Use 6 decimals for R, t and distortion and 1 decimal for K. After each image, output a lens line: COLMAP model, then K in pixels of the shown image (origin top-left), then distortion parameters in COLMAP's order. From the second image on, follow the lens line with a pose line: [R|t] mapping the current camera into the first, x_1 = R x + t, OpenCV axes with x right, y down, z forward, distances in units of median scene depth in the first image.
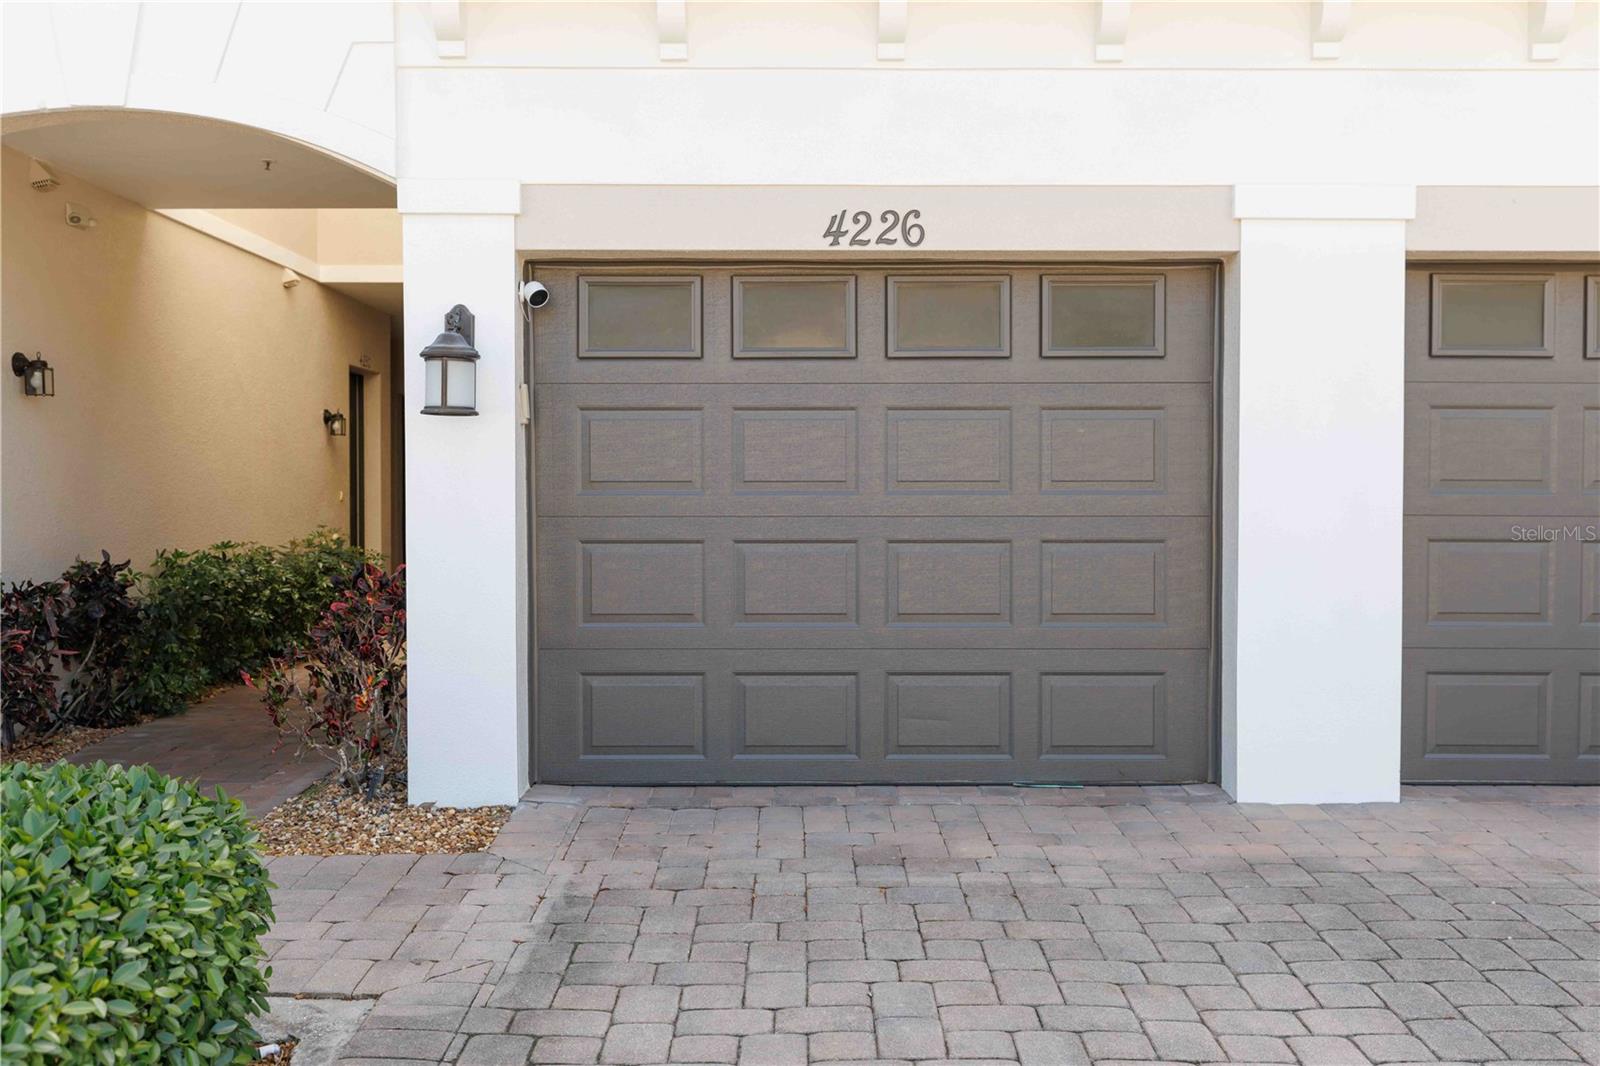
lens RADIAL K [[1529.3, 0, 800.0], [0, 1529.3, 533.0], [0, 0, 1]] dist [-0.000663, -0.014000]
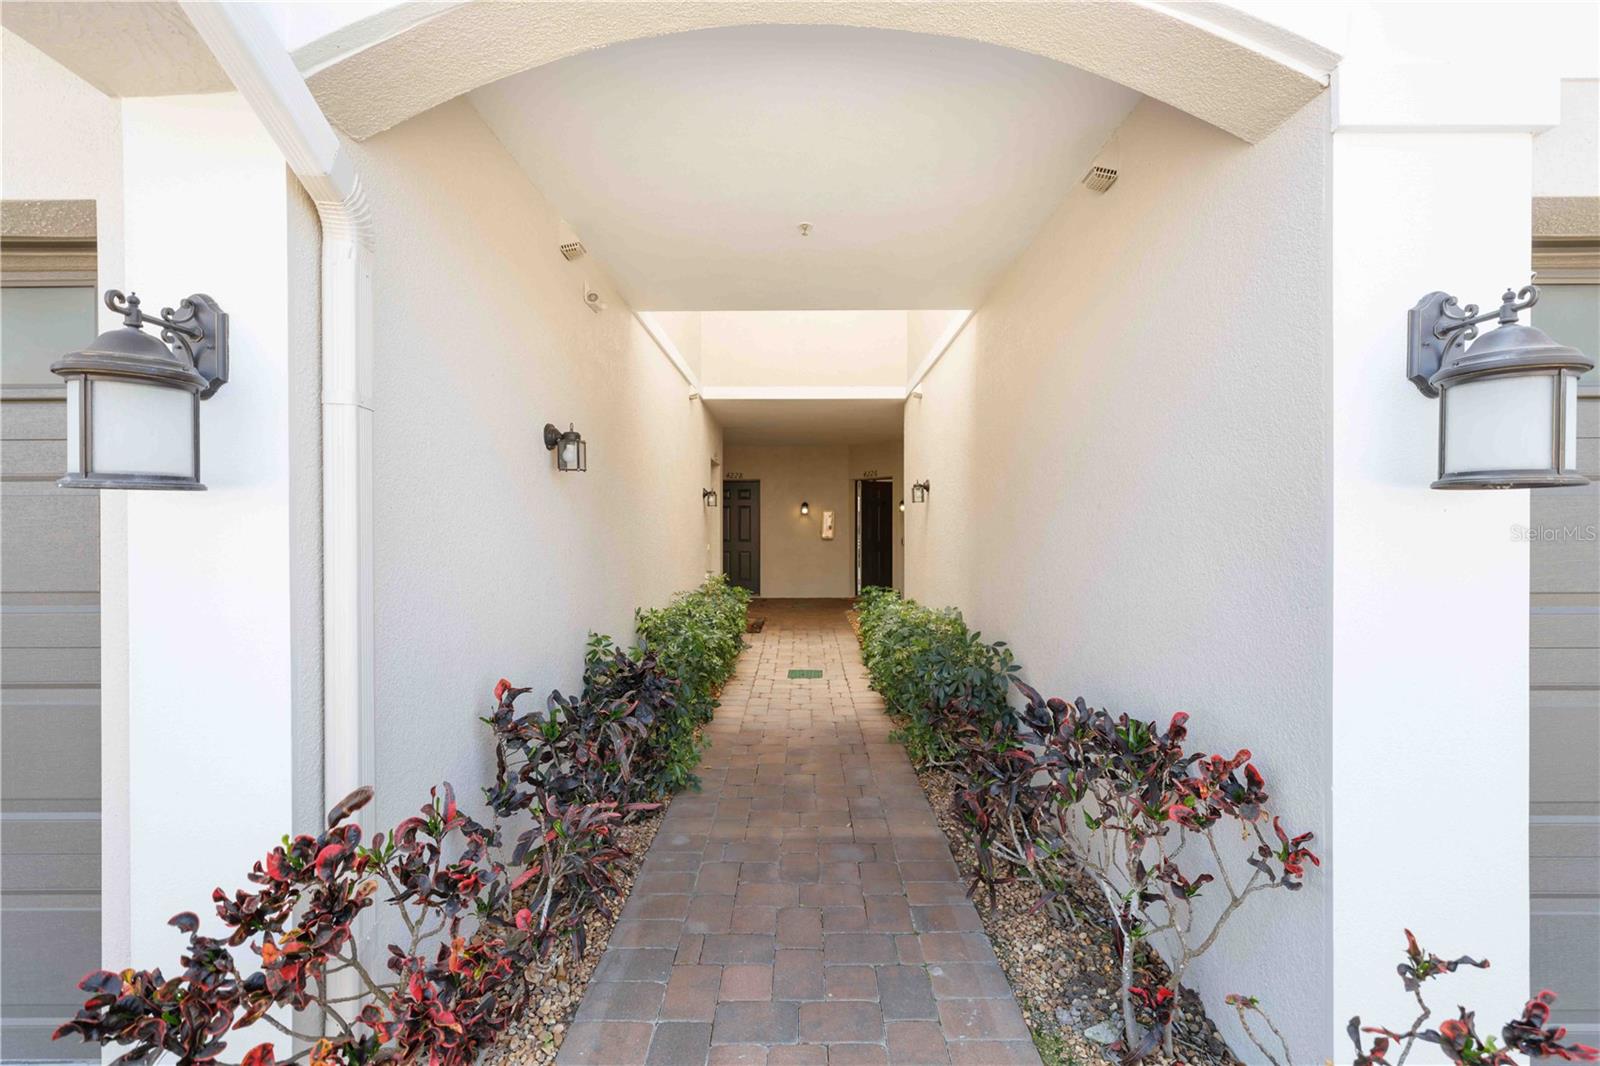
lens RADIAL K [[692.9, 0, 796.0], [0, 692.9, 529.4], [0, 0, 1]] dist [0.002383, 0.000736]
pose [[0.999917, -0.002320, -0.012690, -0.433406], [0.002031, 0.999740, -0.022701, -0.054480], [0.012740, 0.022673, 0.999662, 0.709852]]
